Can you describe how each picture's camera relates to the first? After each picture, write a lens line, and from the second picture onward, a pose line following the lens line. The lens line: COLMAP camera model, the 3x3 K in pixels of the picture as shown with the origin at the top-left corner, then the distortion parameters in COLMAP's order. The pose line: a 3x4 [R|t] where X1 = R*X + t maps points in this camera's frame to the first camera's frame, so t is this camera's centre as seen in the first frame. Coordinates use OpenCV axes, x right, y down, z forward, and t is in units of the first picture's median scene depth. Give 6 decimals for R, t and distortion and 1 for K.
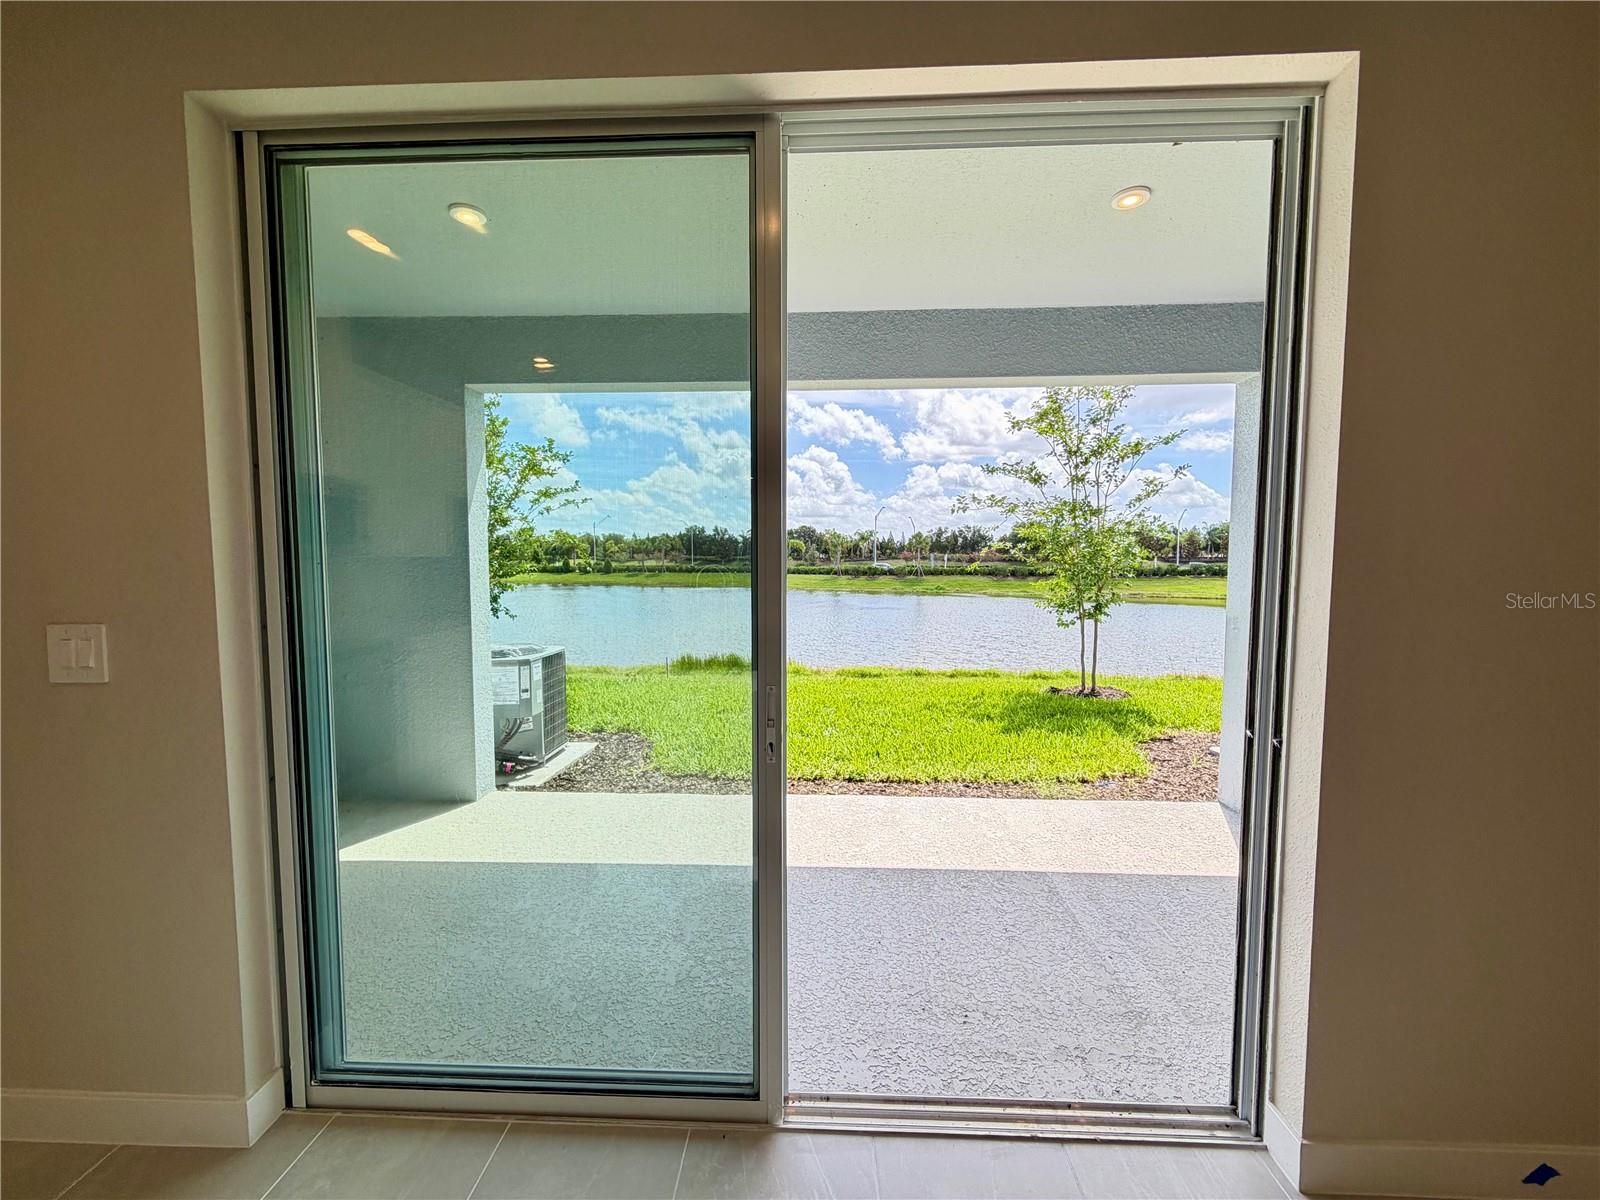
lens RADIAL K [[640.4, 0, 796.4], [0, 640.4, 597.4], [0, 0, 1]] dist [0.000517, -0.000062]
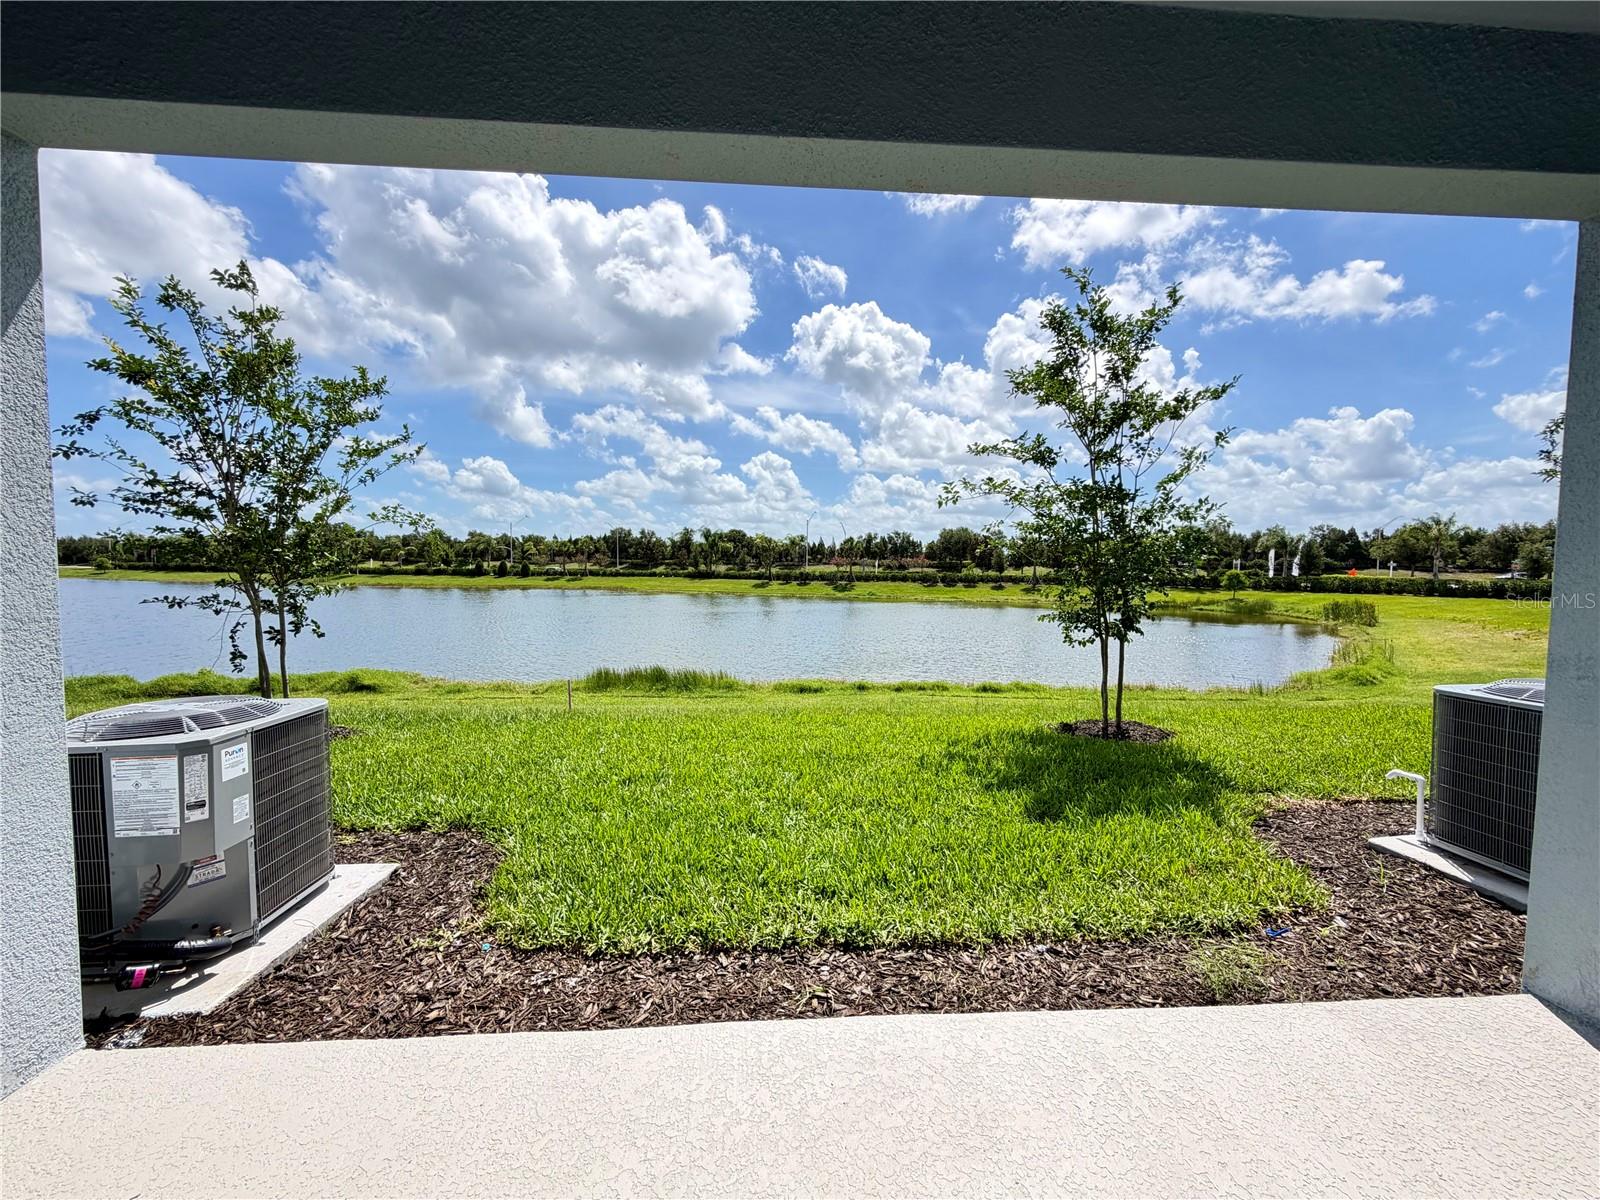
lens RADIAL K [[640.4, 0, 795.7], [0, 640.4, 598.2], [0, 0, 1]] dist [0.000517, -0.000062]
pose [[0.994065, 0.003515, 0.108728, -0.011459], [-0.002809, 0.999974, -0.006643, -0.005681], [-0.108749, 0.006299, 0.994049, 0.246839]]
